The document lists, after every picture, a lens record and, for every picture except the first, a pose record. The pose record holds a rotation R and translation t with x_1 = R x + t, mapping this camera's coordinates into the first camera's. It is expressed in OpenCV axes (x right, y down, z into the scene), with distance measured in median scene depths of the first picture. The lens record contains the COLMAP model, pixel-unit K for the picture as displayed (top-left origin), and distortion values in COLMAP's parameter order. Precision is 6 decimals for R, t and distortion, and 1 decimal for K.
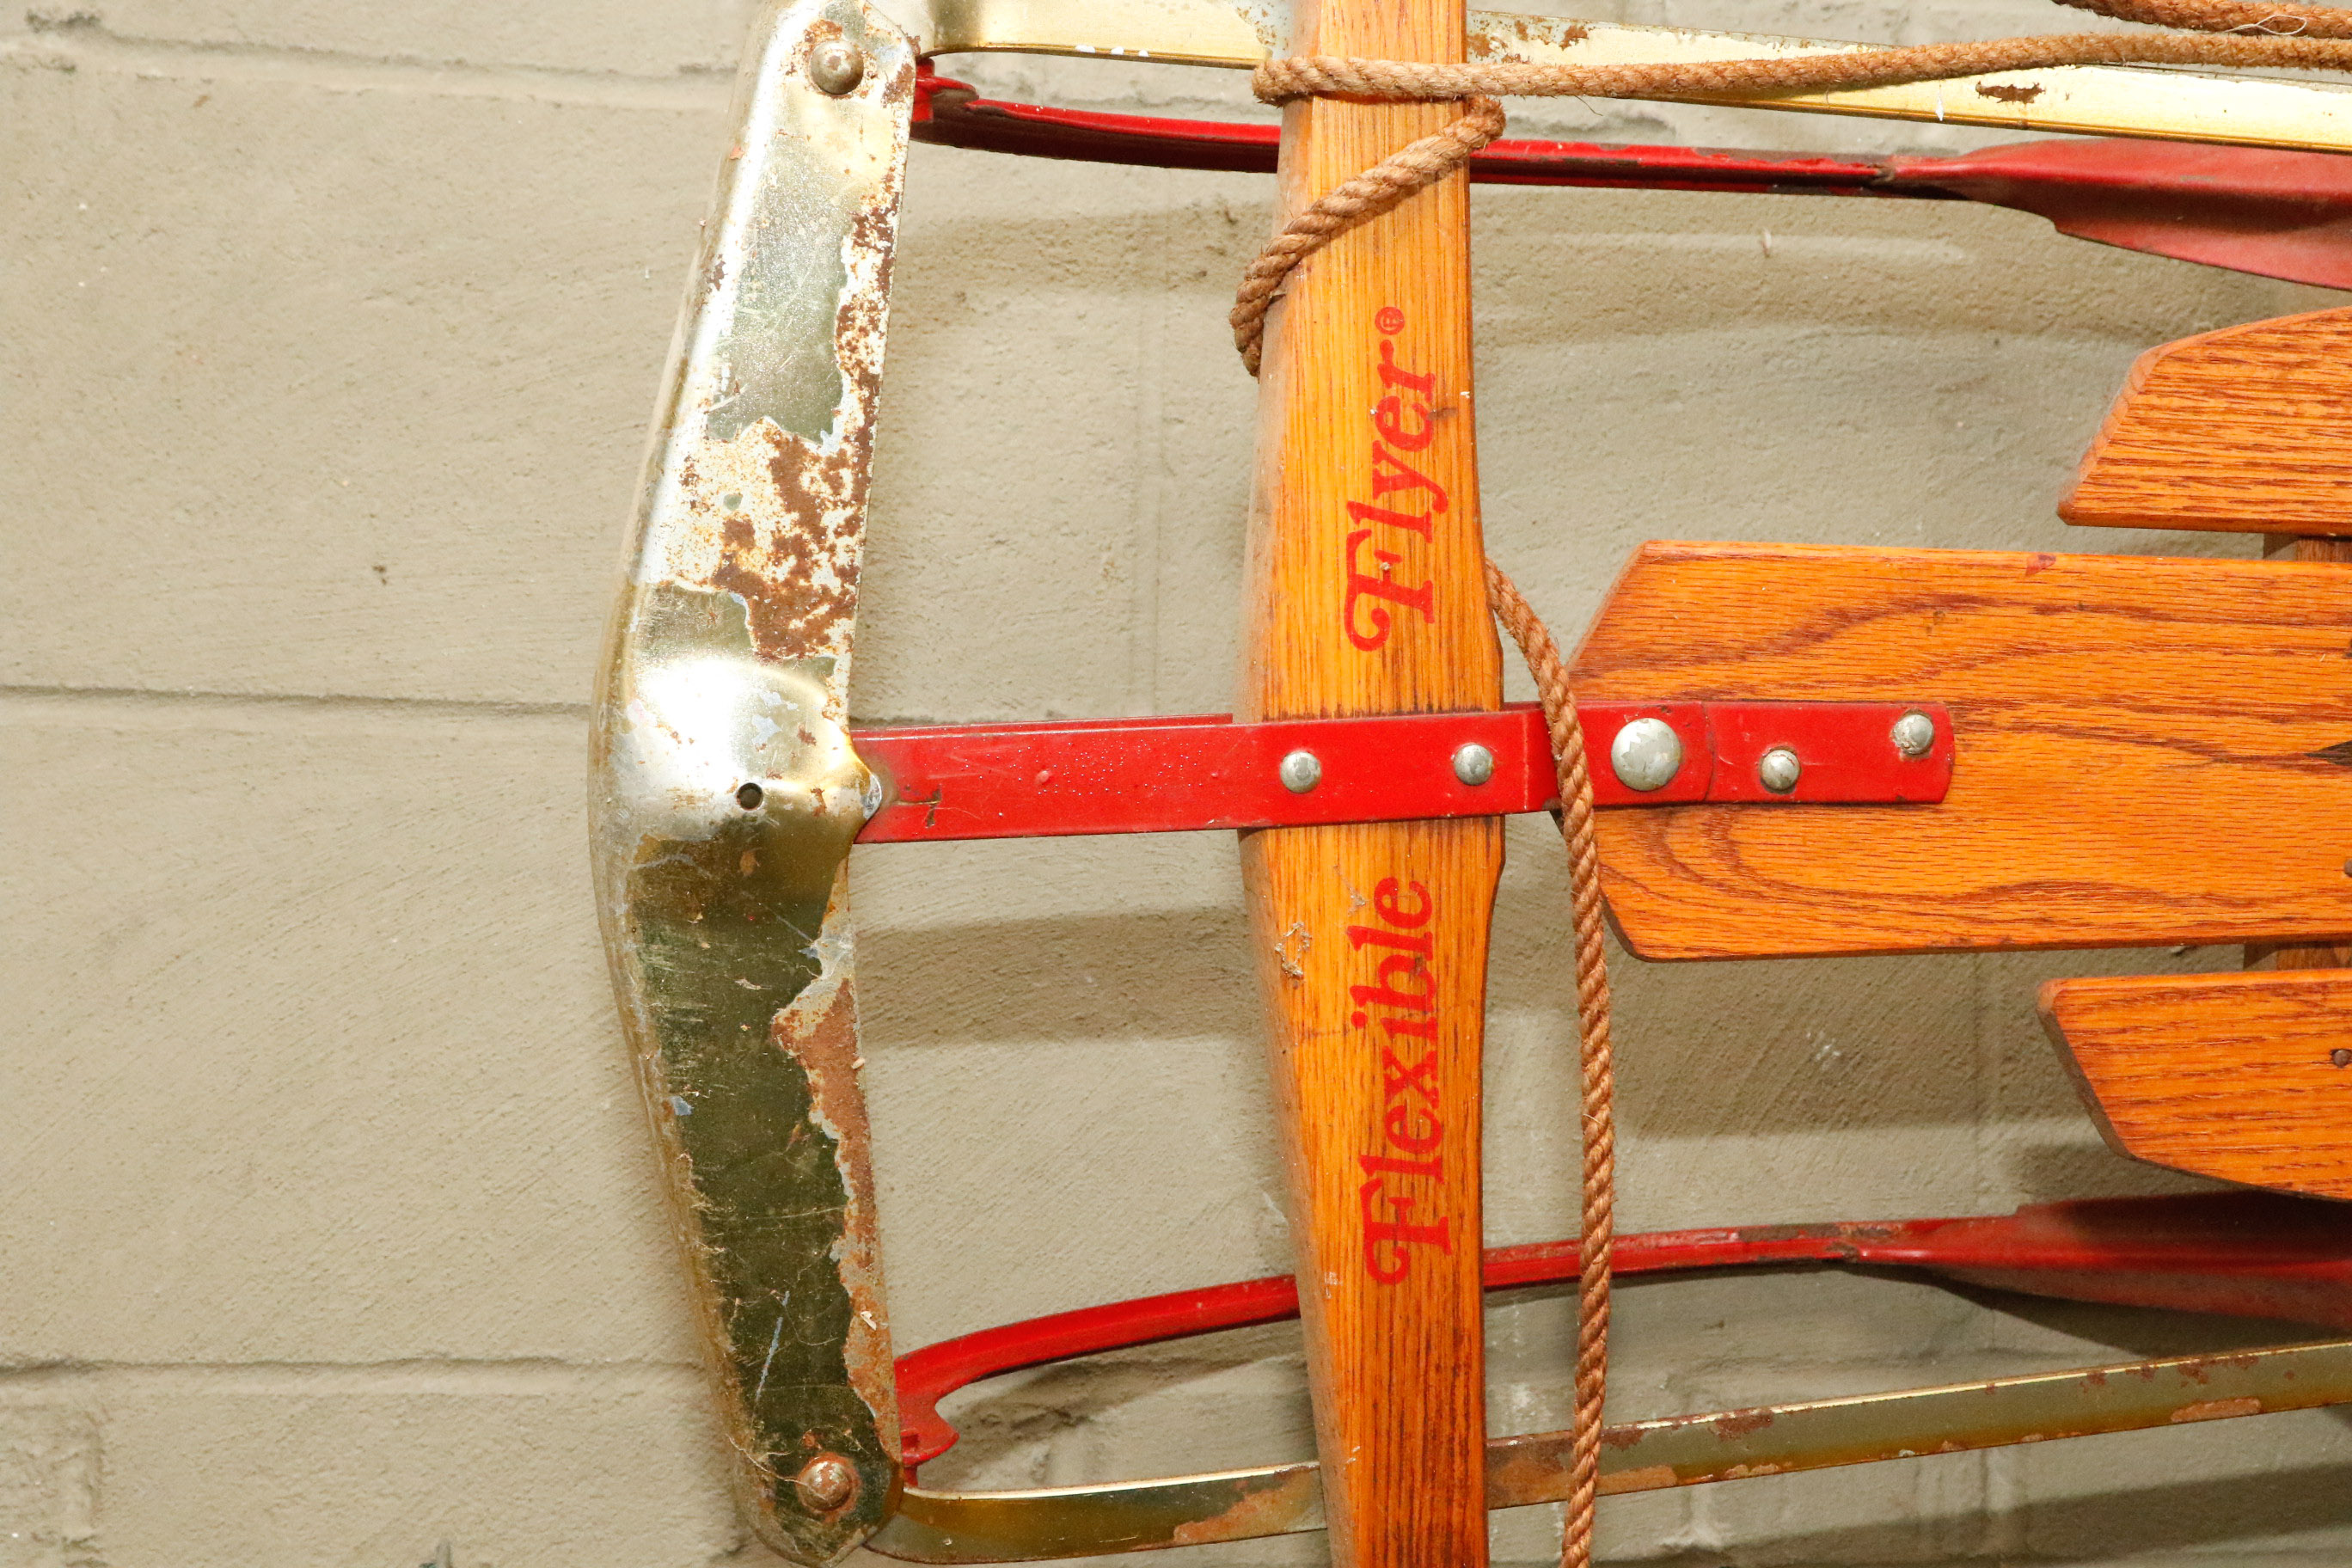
lens RADIAL K [[3018.7, 0, 1174.5], [0, 3018.7, 797.2], [0, 0, 1]] dist [-0.067808, 0.000000]
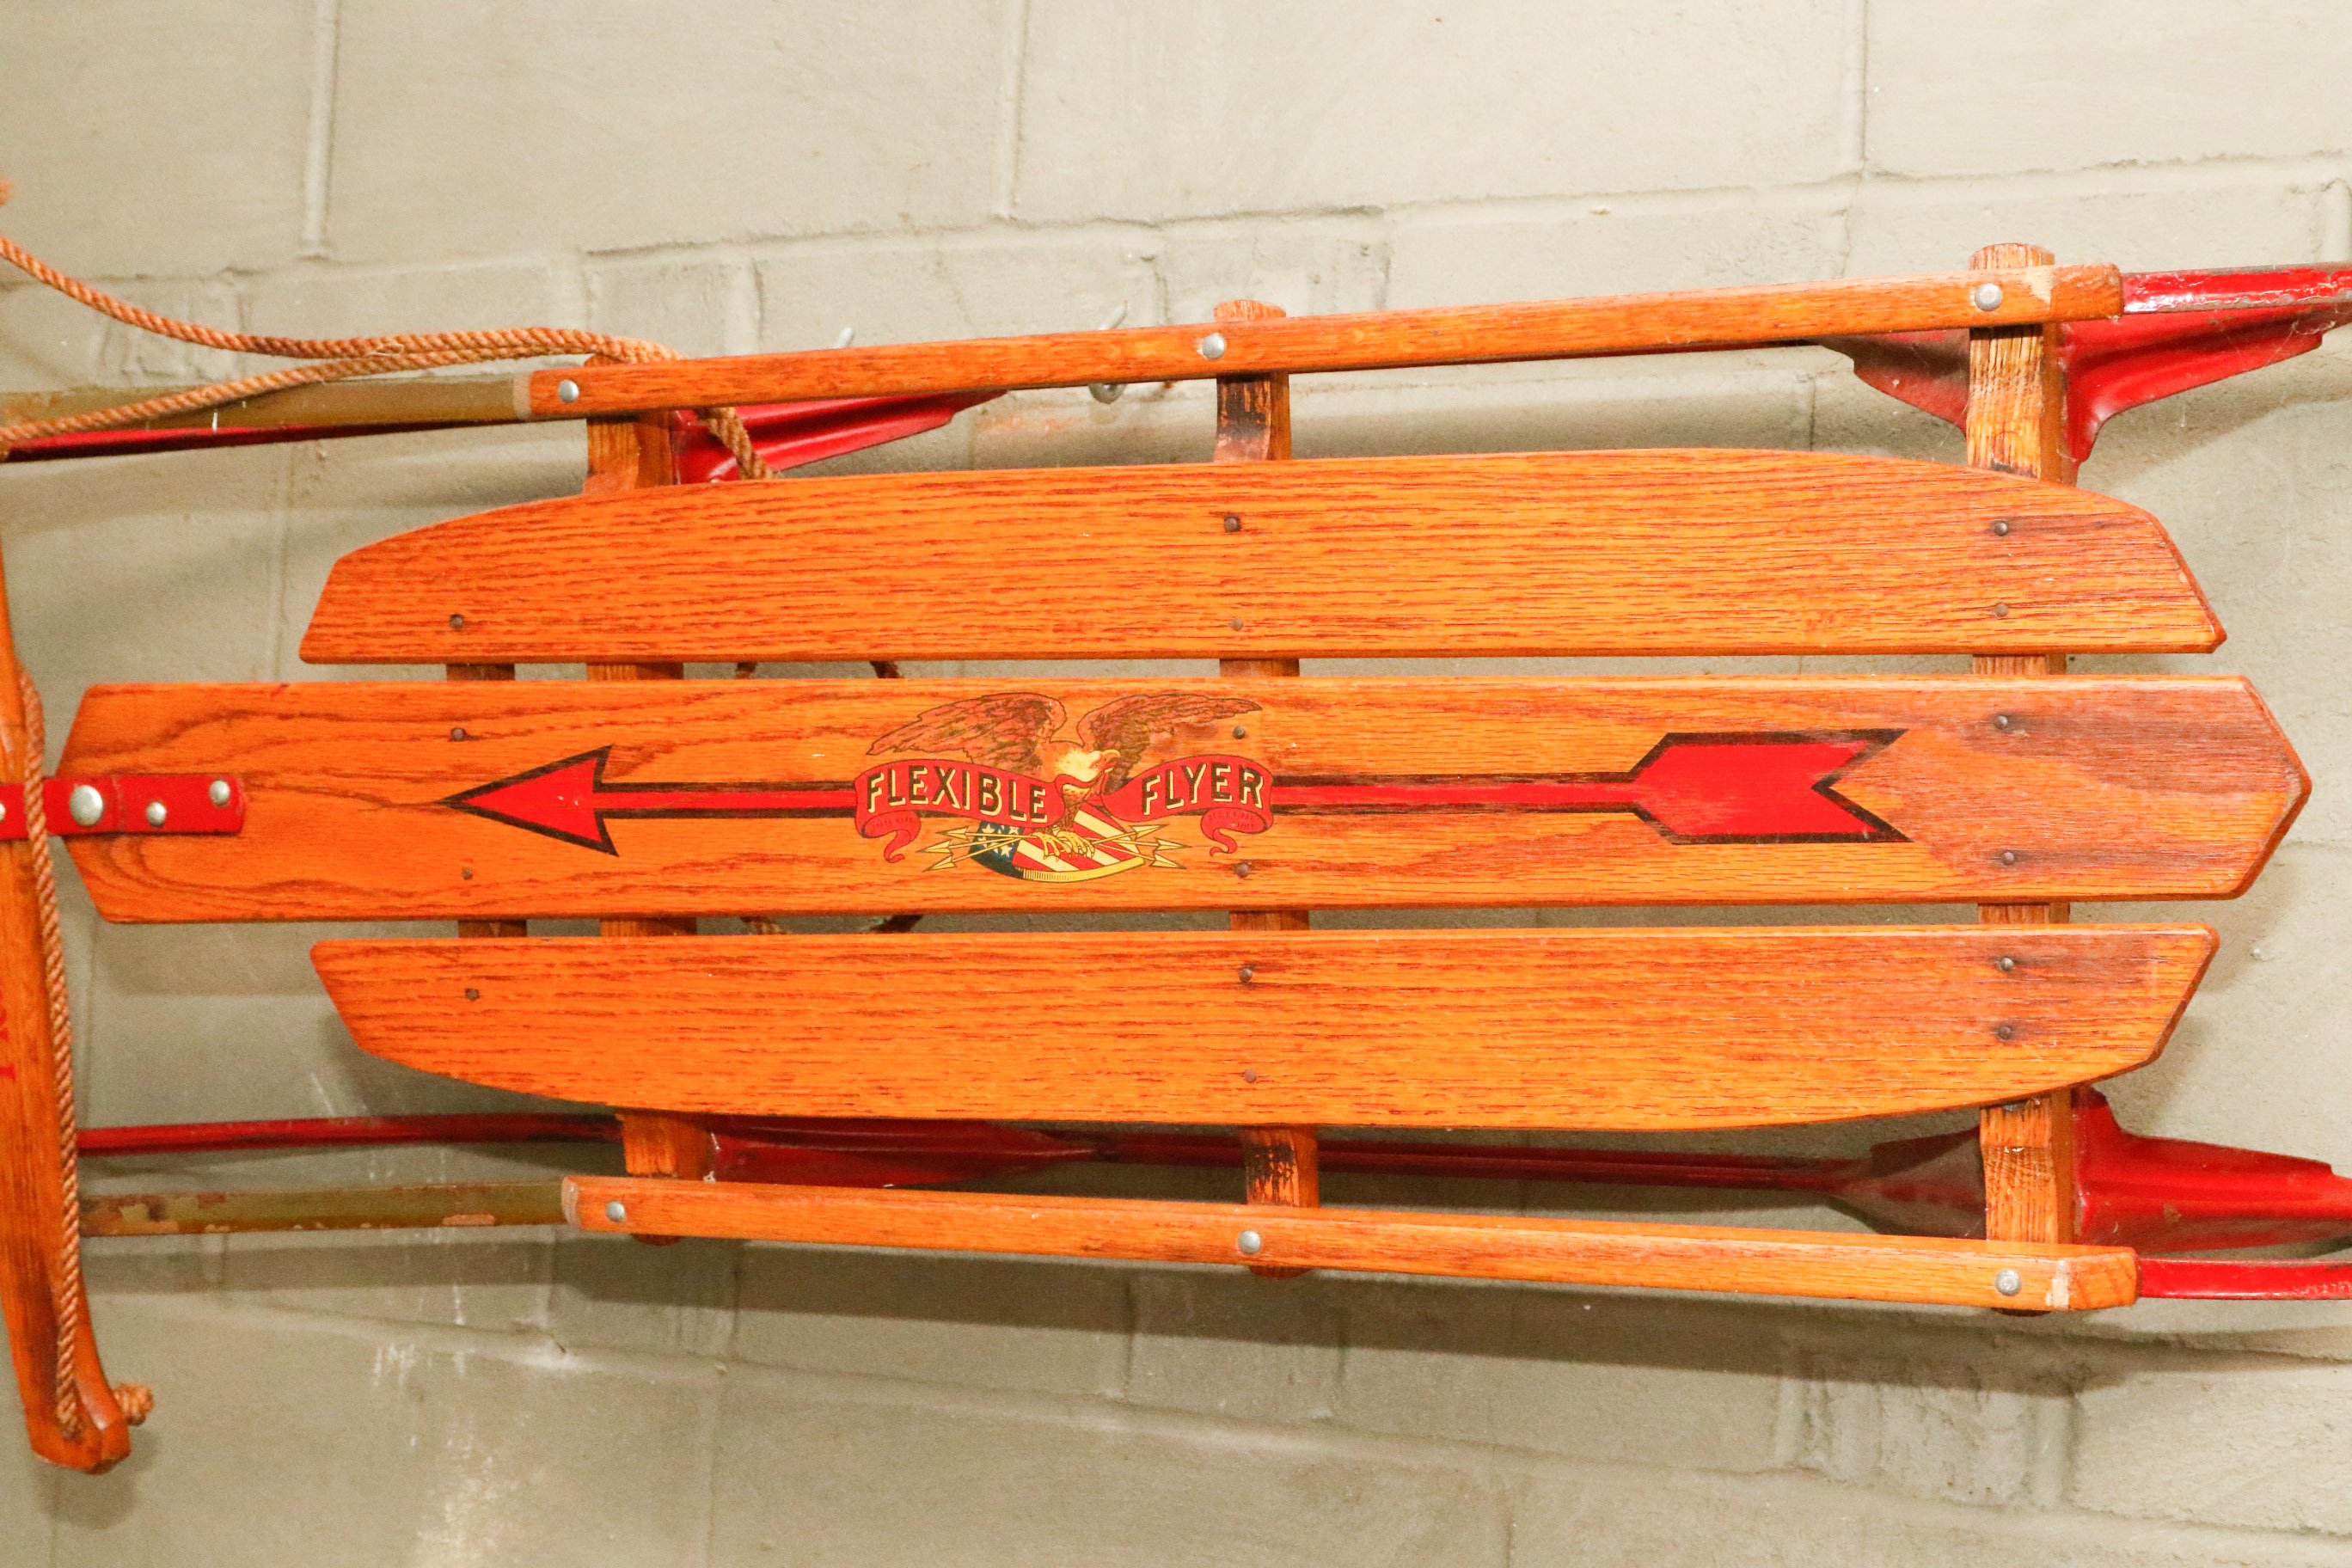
lens RADIAL K [[3505.3, 0, 1173.0], [0, 3505.3, 797.7], [0, 0, 1]] dist [-0.033586, 0.000000]
pose [[0.822556, -0.004805, -0.568664, 1.812753], [0.006687, 0.999977, 0.001223, -0.016903], [0.568645, -0.004809, 0.822569, -0.318718]]
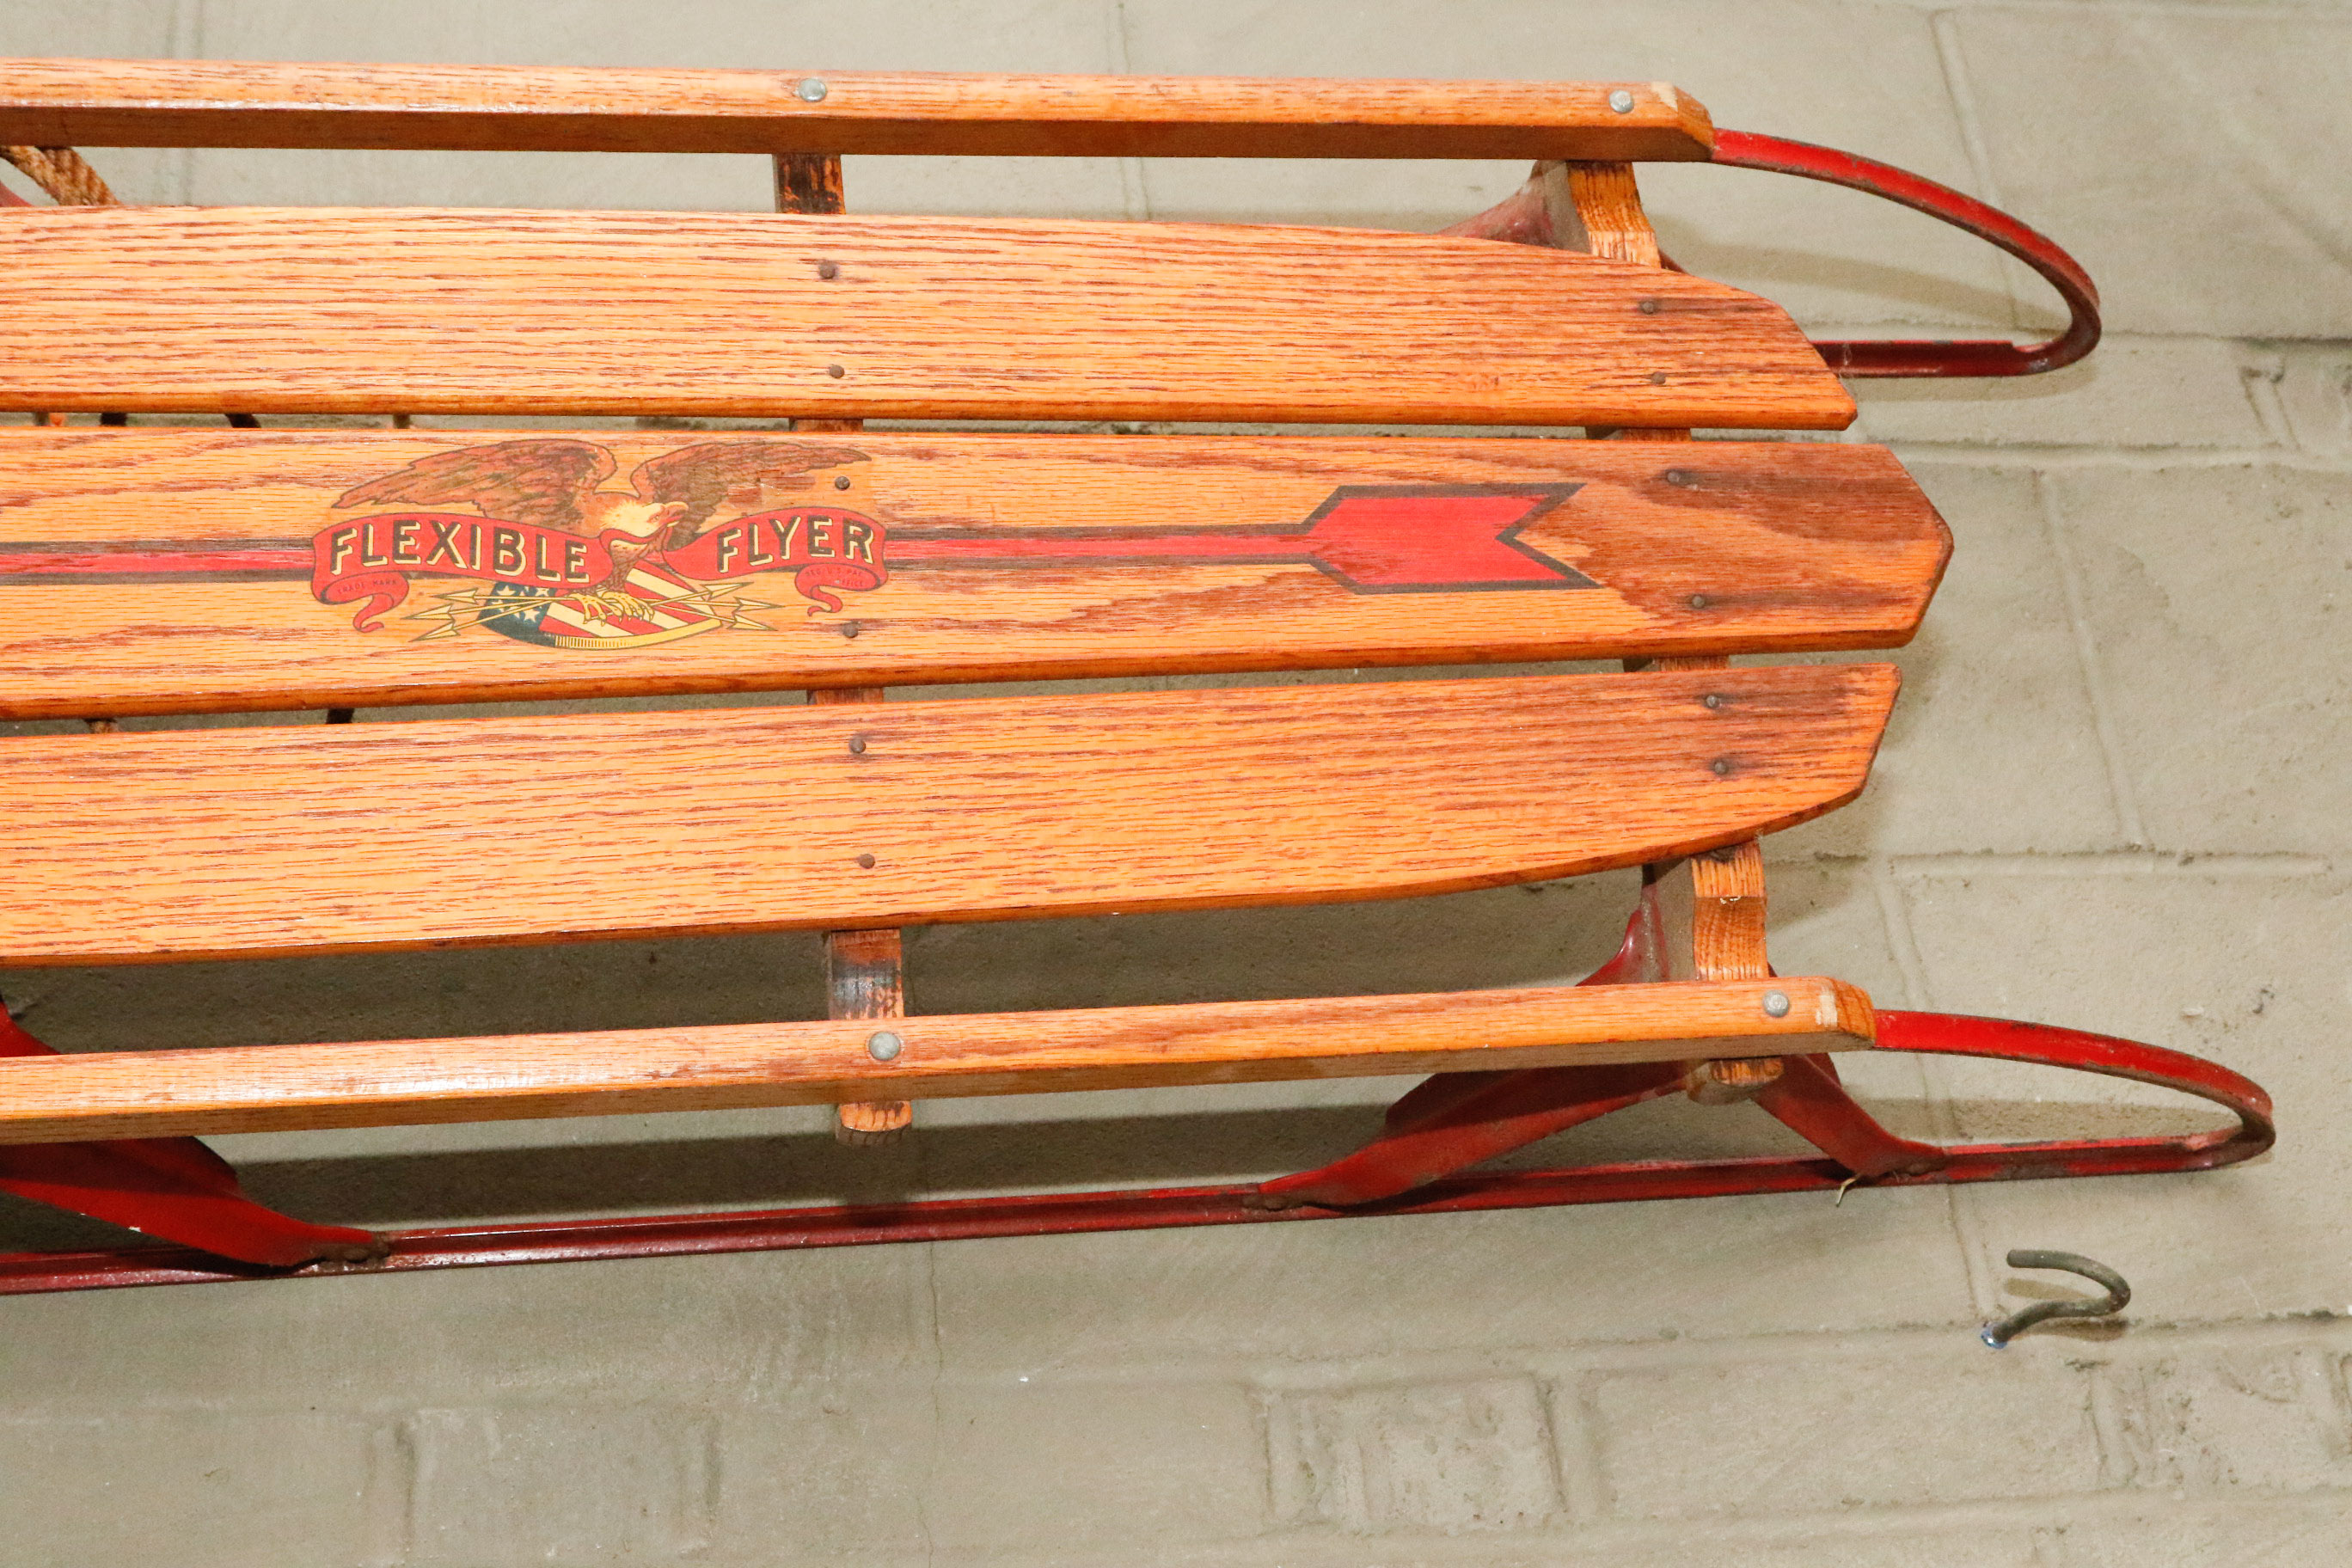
lens RADIAL K [[3505.3, 0, 1173.0], [0, 3505.3, 814.0], [0, 0, 1]] dist [-0.033586, 0.000000]
pose [[0.992954, -0.100465, 0.062839, 0.898775], [0.117628, 0.899829, -0.420086, 0.715044], [-0.014340, 0.424518, 0.905306, -0.172553]]
